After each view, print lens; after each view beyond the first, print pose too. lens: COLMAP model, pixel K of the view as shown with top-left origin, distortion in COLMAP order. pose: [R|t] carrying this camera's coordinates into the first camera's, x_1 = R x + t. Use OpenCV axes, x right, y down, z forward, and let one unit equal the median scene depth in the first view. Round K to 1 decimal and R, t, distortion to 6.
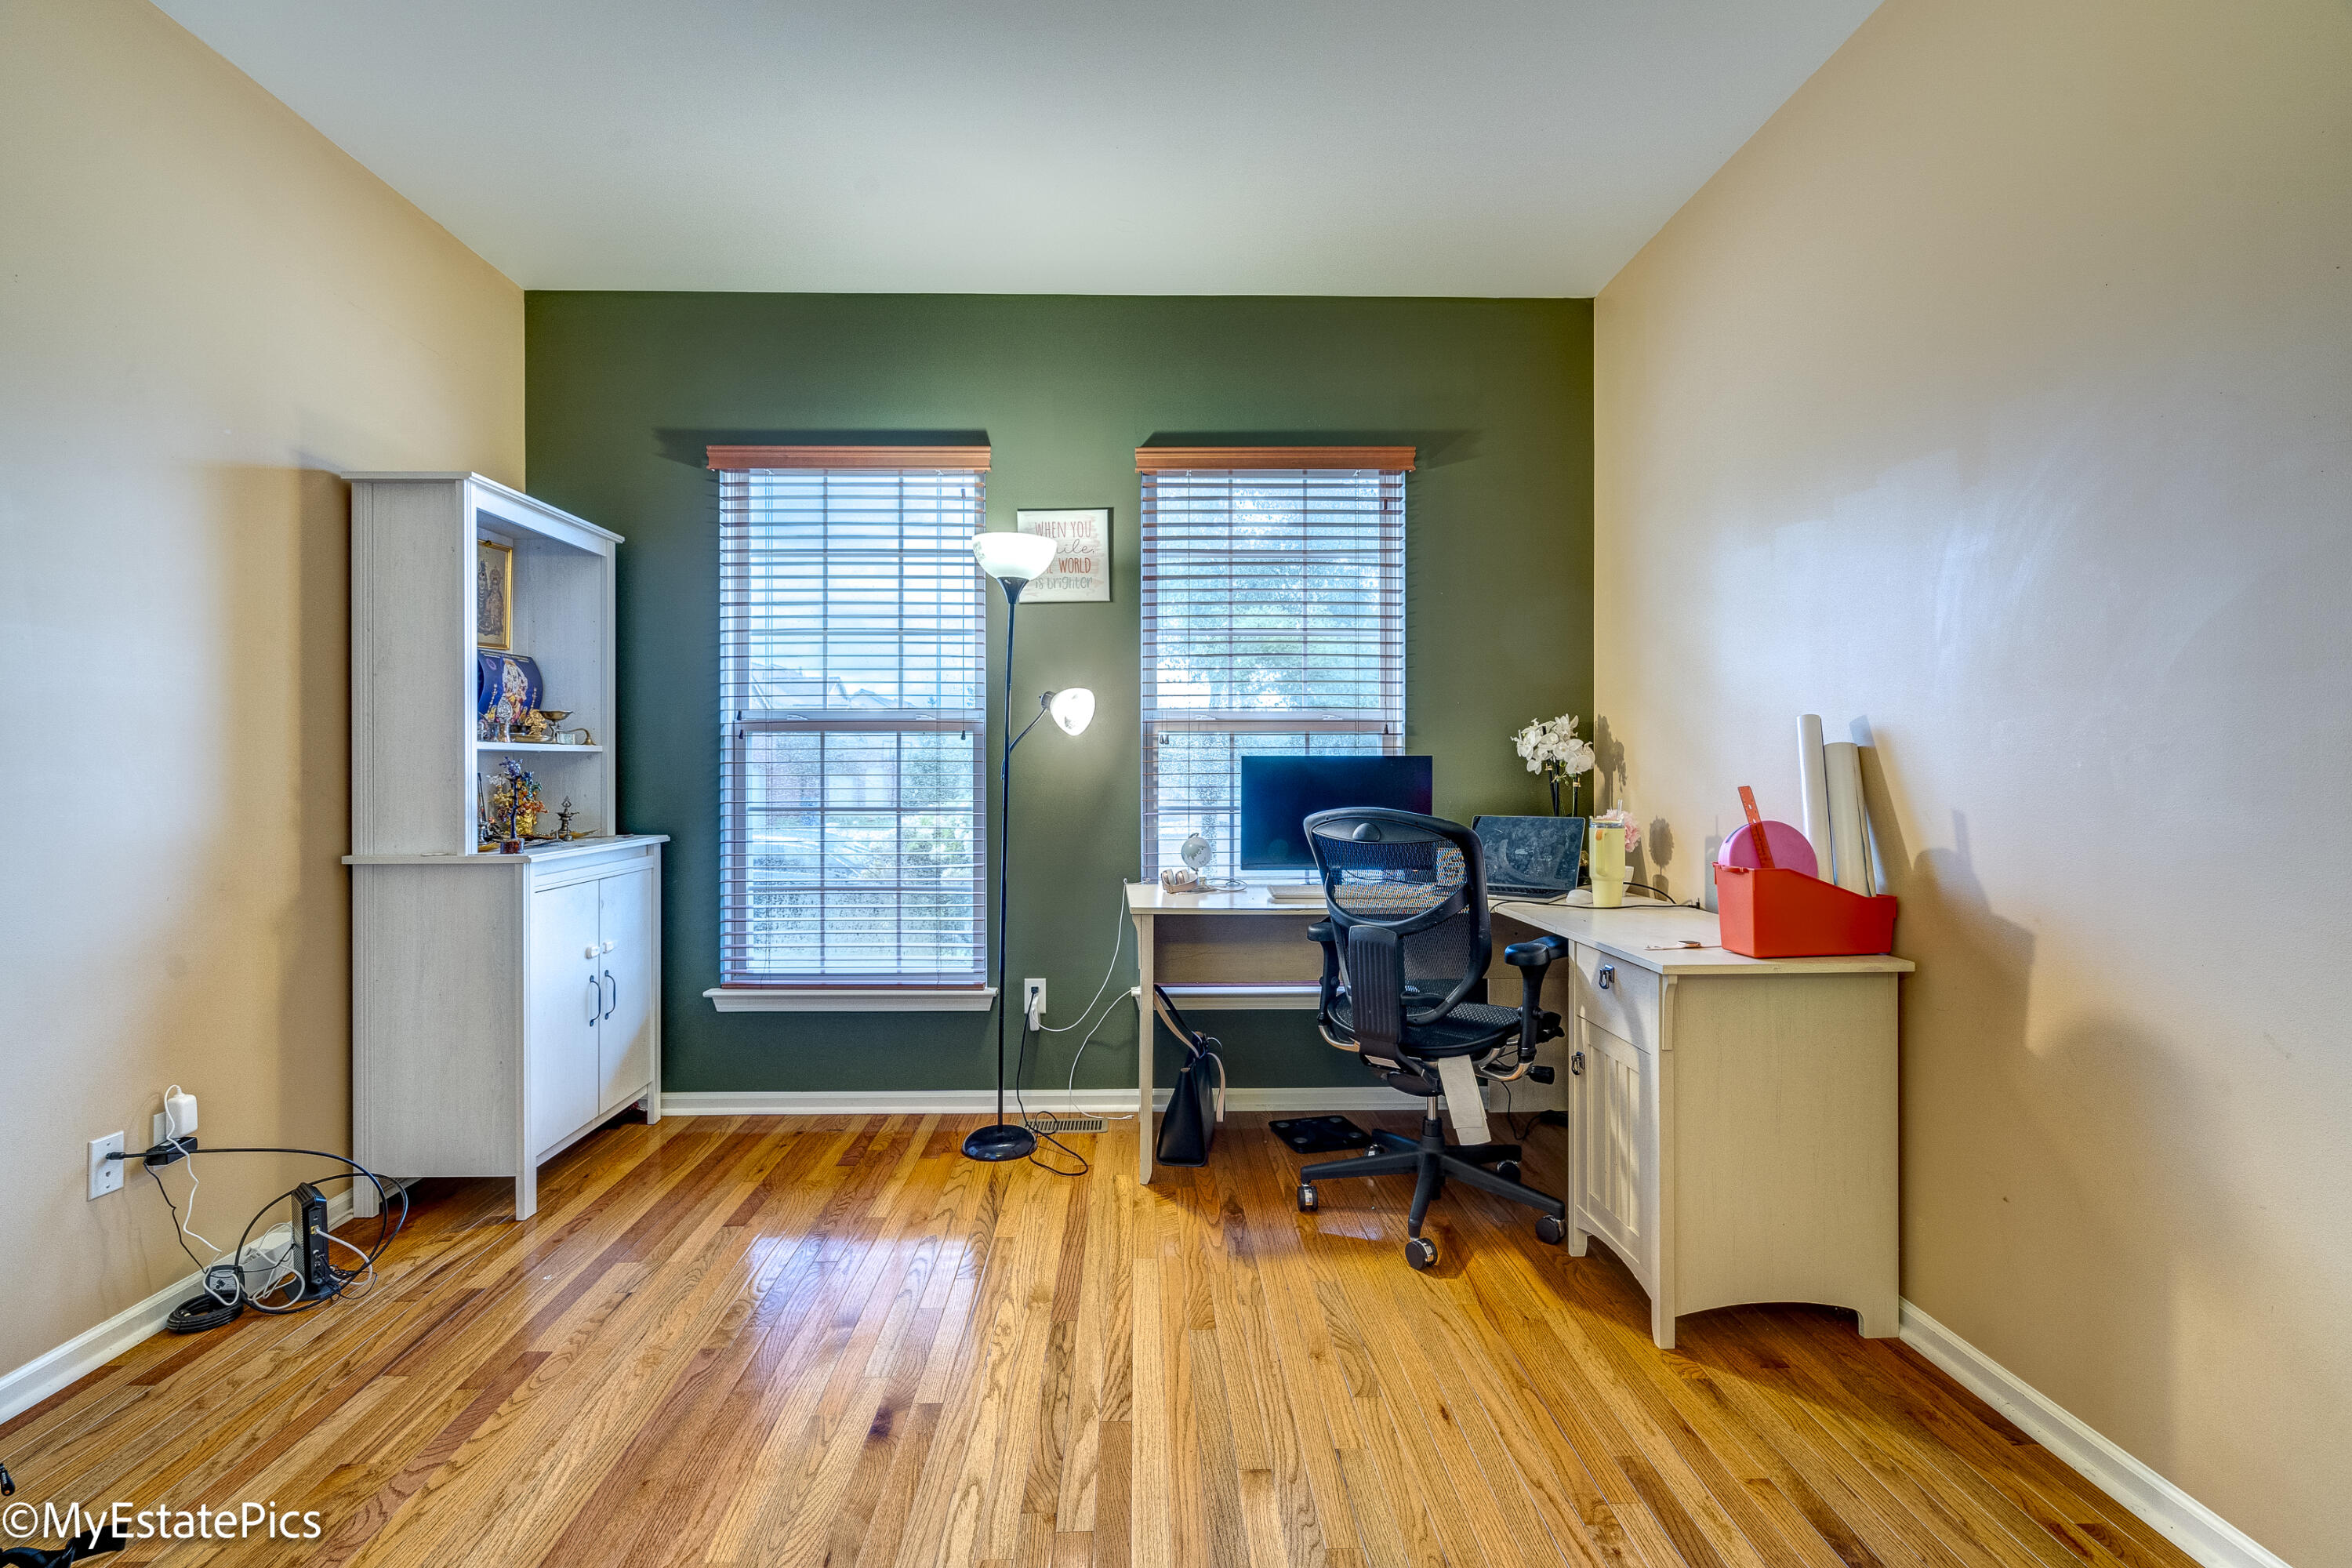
lens RADIAL K [[1097.0, 0, 1168.2], [0, 1097.0, 773.6], [0, 0, 1]] dist [0.001372, 0.000541]
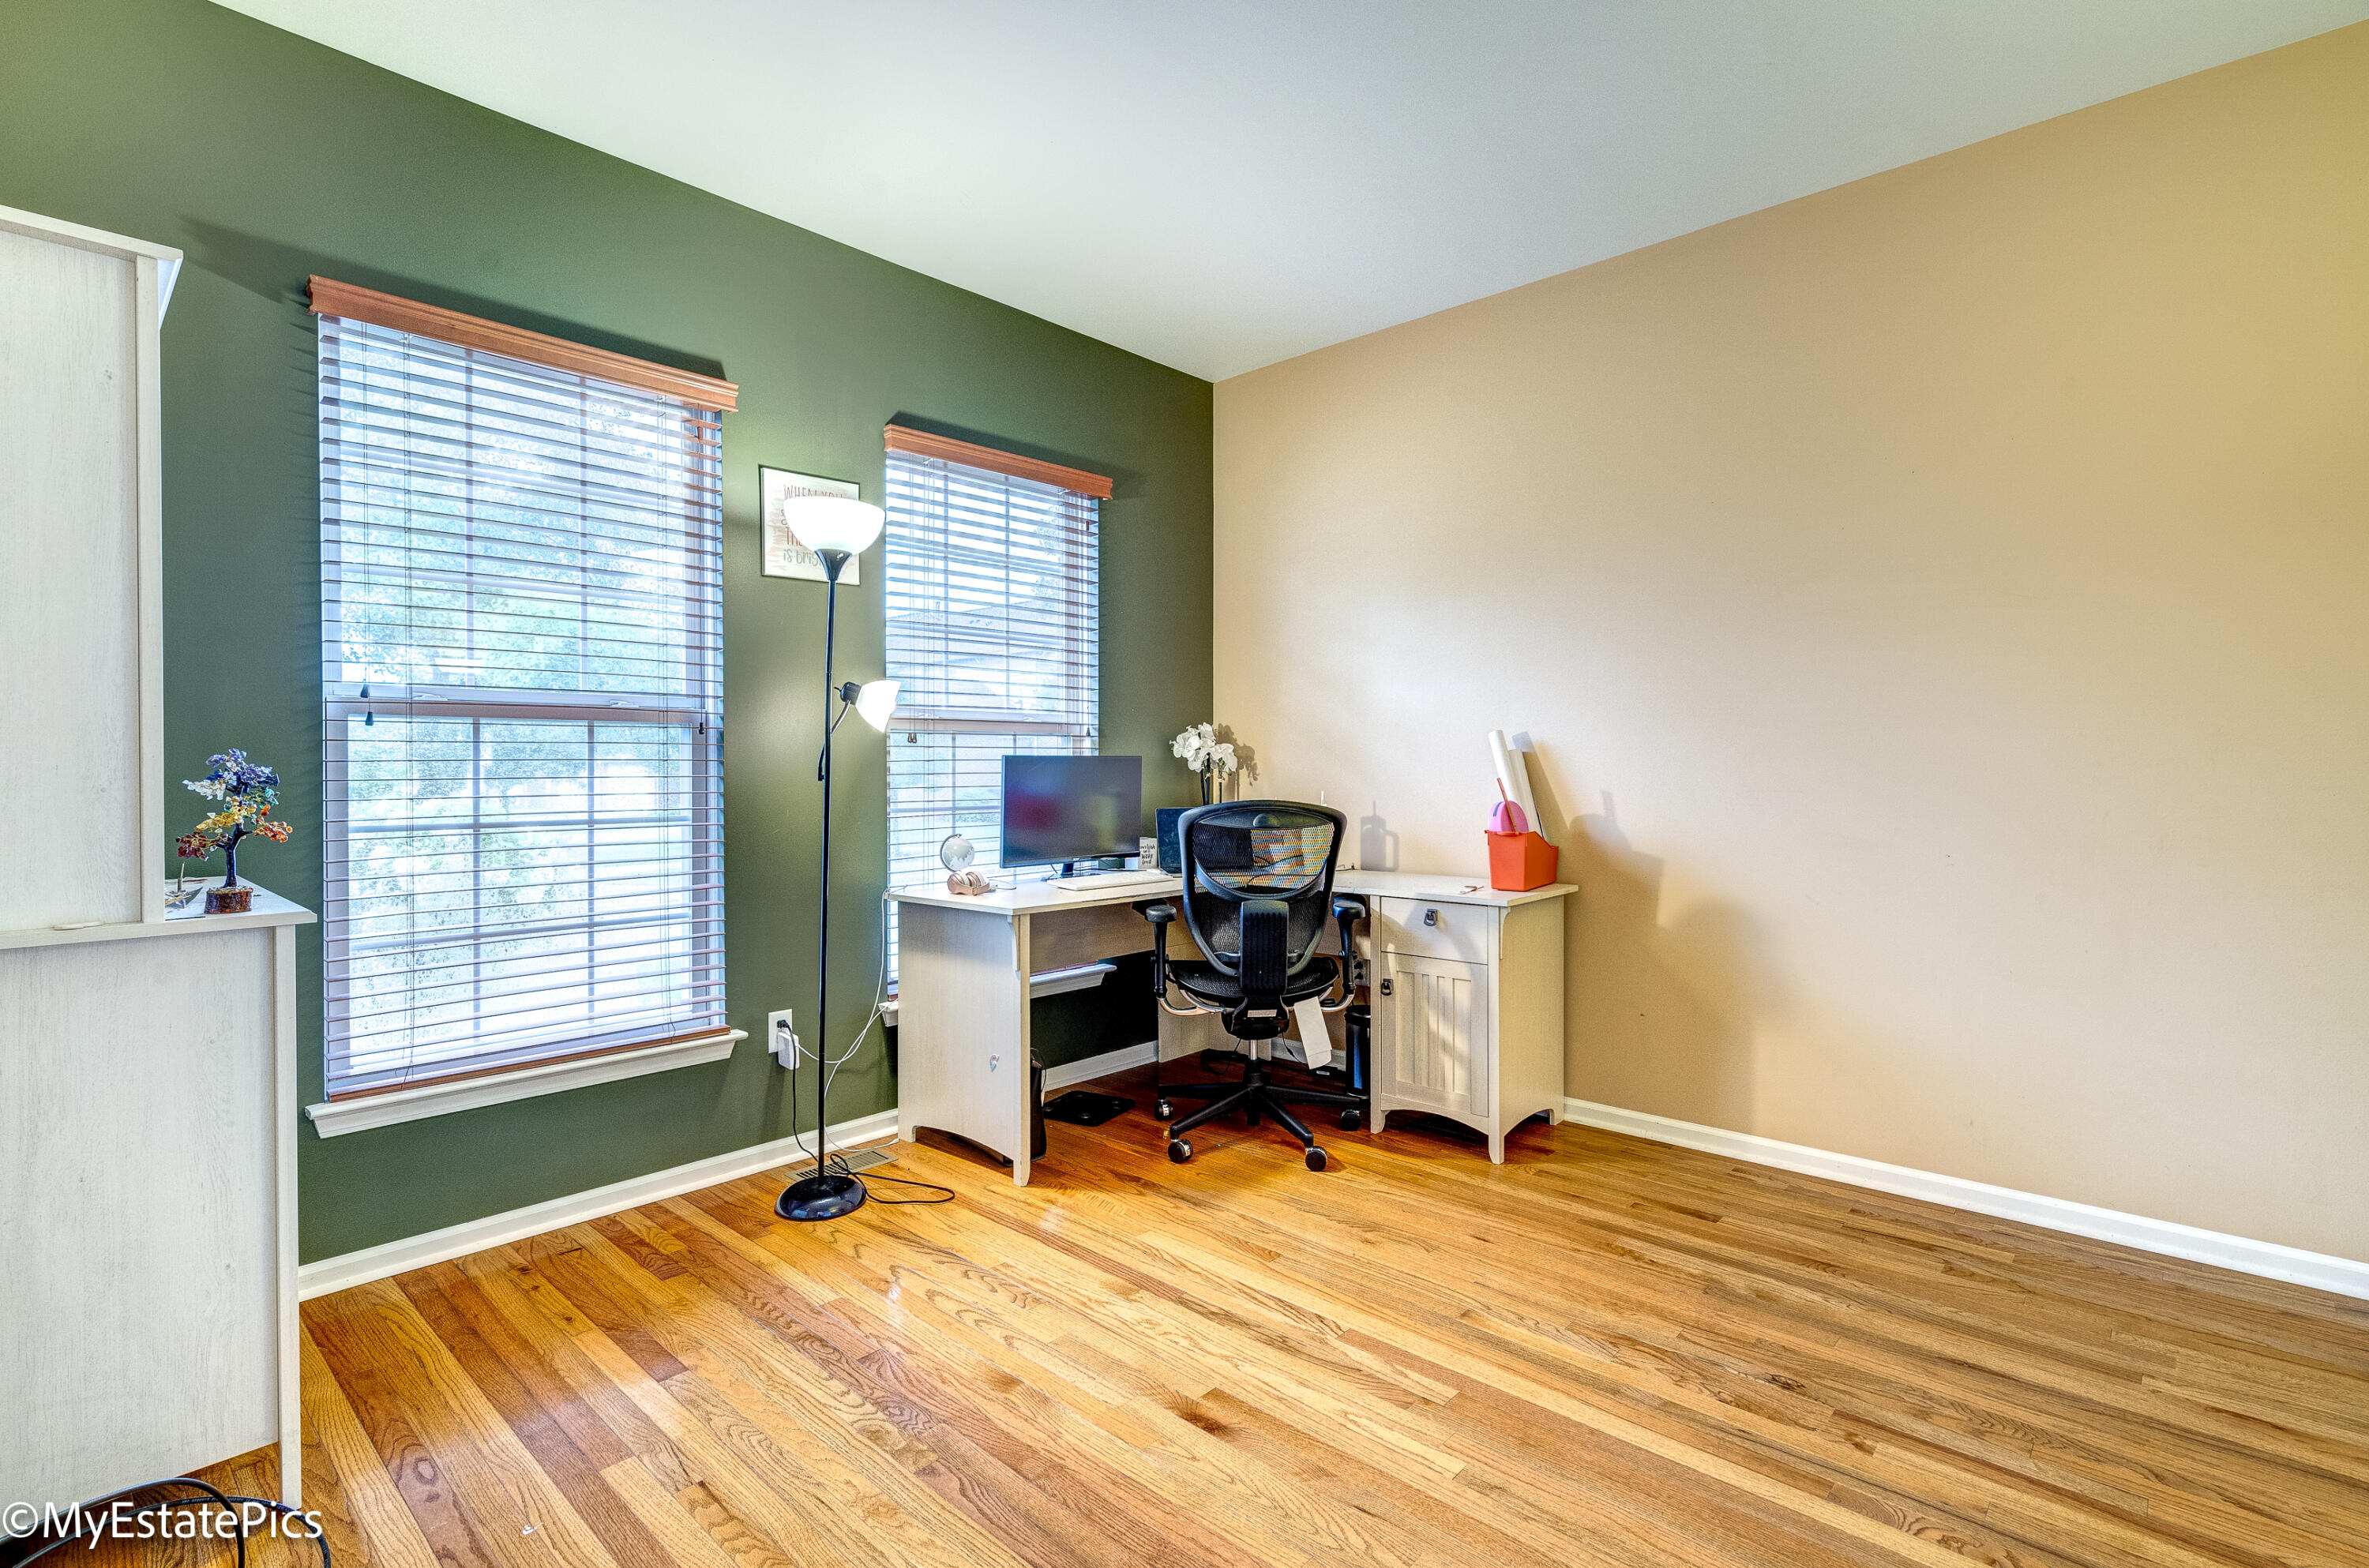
lens RADIAL K [[1095.0, 0, 1184.5], [0, 1095.0, 784.0], [0, 0, 1]] dist [-0.000675, 0.000021]
pose [[0.695424, -0.012931, 0.718484, -0.642427], [0.006478, 0.999910, 0.011726, -0.000550], [-0.718571, -0.003501, 0.695445, 0.211464]]
